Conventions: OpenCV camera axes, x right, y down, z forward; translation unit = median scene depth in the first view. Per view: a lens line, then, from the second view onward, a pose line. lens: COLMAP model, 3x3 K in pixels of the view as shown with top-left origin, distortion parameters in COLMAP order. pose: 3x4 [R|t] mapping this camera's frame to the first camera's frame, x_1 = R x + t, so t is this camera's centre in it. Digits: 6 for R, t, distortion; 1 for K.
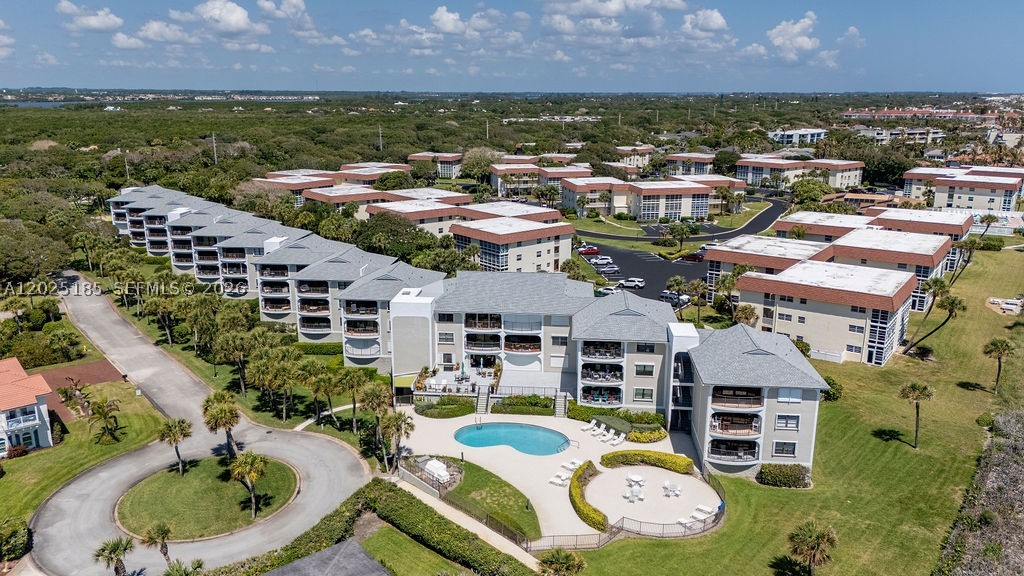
lens RADIAL K [[757.5, 0, 510.4], [0, 757.5, 288.1], [0, 0, 1]] dist [0.112916, -0.155784]
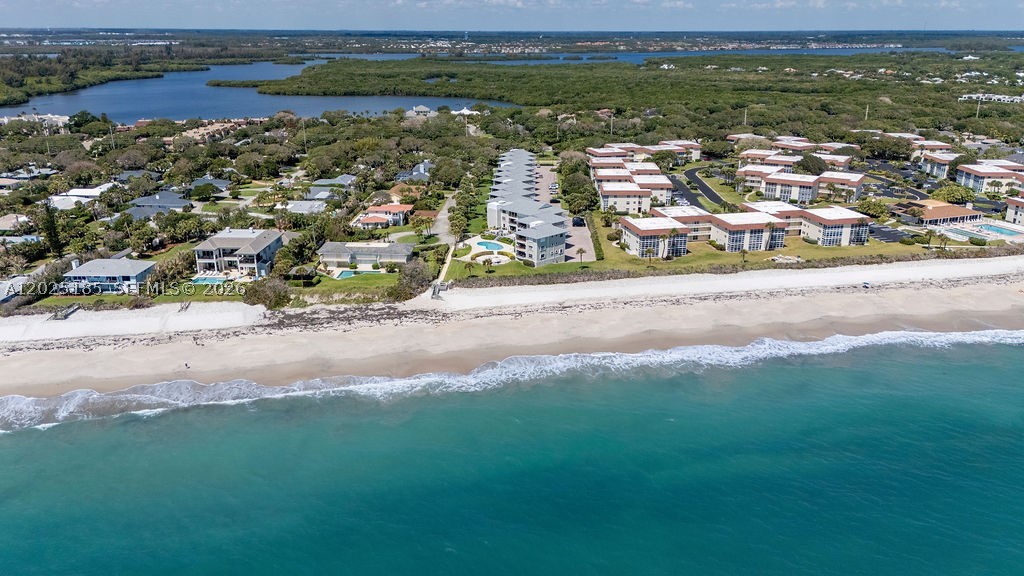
lens RADIAL K [[757.5, 0, 510.4], [0, 757.5, 288.1], [0, 0, 1]] dist [0.112916, -0.155784]
pose [[0.745268, 0.212622, -0.631956, 1.779322], [-0.166581, 0.977112, 0.132300, -0.061439], [0.645621, 0.006673, 0.763629, -1.191909]]
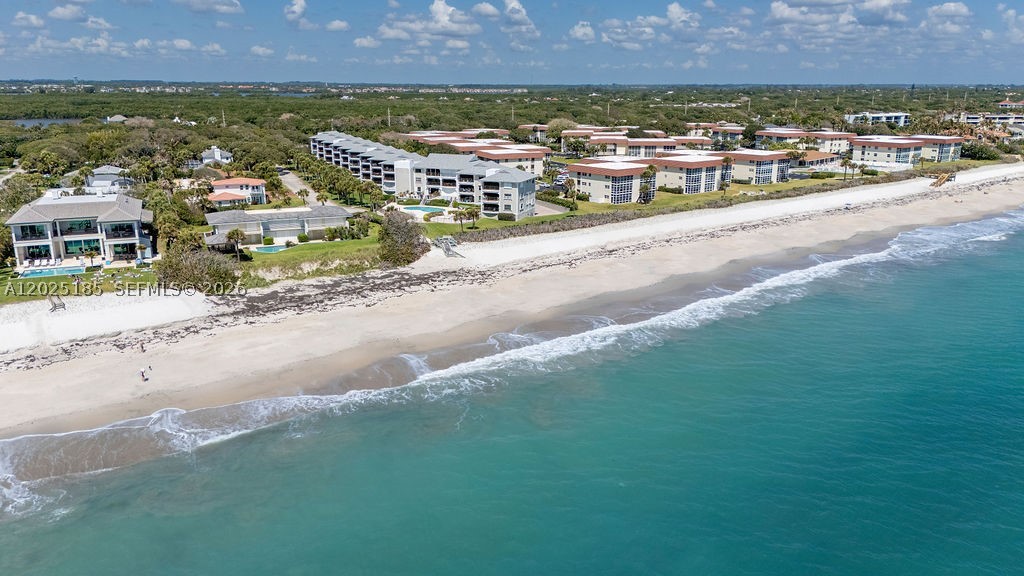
lens RADIAL K [[757.5, 0, 510.4], [0, 757.5, 288.1], [0, 0, 1]] dist [0.112916, -0.155784]
pose [[0.962996, 0.071432, -0.259876, 0.769916], [-0.069254, 0.997445, 0.017536, 0.318155], [0.260465, 0.001110, 0.965483, -1.104936]]
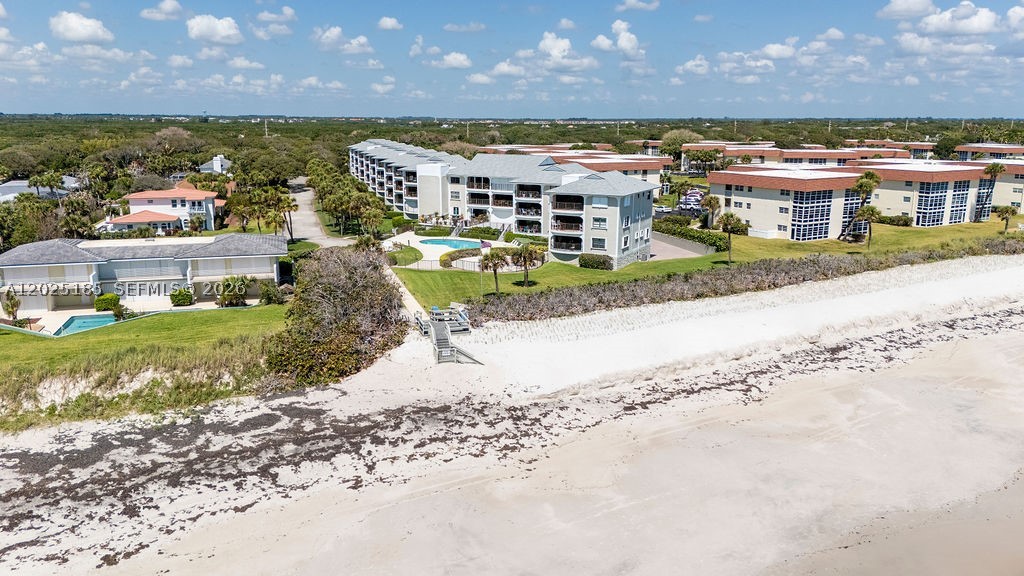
lens RADIAL K [[757.5, 0, 510.4], [0, 757.5, 288.1], [0, 0, 1]] dist [0.112916, -0.155784]
pose [[0.917325, 0.087654, -0.388371, 0.541412], [-0.101274, 0.994750, -0.014695, 0.234690], [0.385044, 0.052812, 0.921386, -0.234250]]
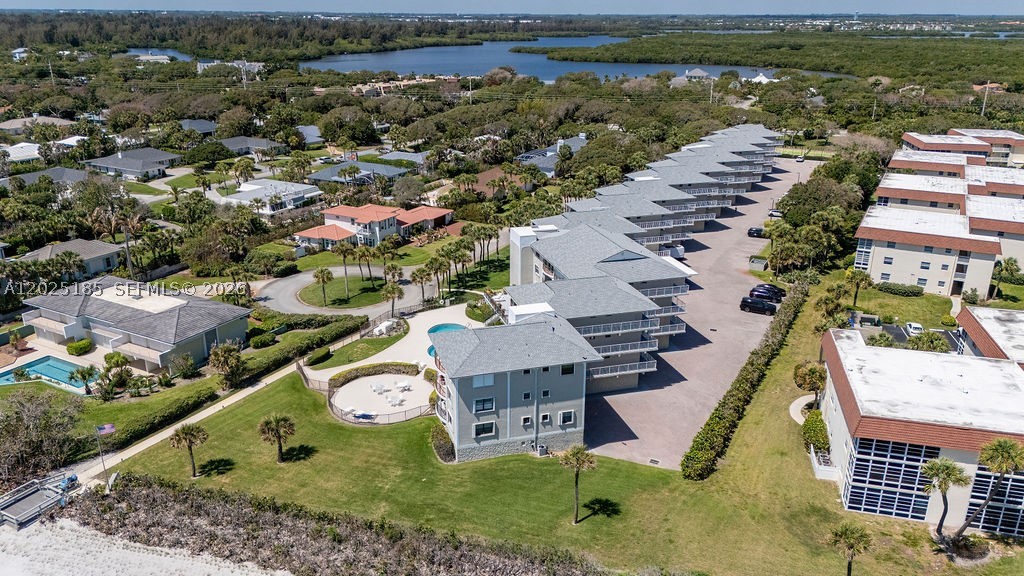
lens RADIAL K [[757.5, 0, 510.4], [0, 757.5, 288.1], [0, 0, 1]] dist [0.112916, -0.155784]
pose [[0.368339, 0.313241, -0.875332, 0.911514], [-0.236193, 0.942167, 0.237769, -0.173701], [0.899188, 0.119168, 0.421022, 0.435892]]
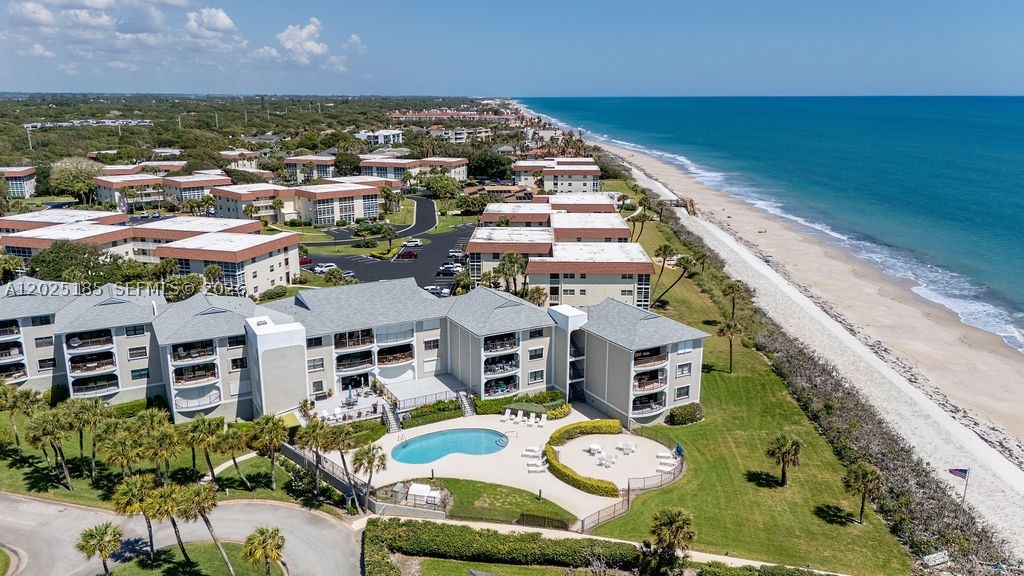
lens RADIAL K [[757.5, 0, 510.4], [0, 757.5, 288.1], [0, 0, 1]] dist [0.112916, -0.155784]
pose [[0.830264, -0.137841, 0.540058, -0.353861], [0.139361, 0.989500, 0.038305, -0.025951], [-0.539667, 0.043459, 0.840756, 0.095070]]
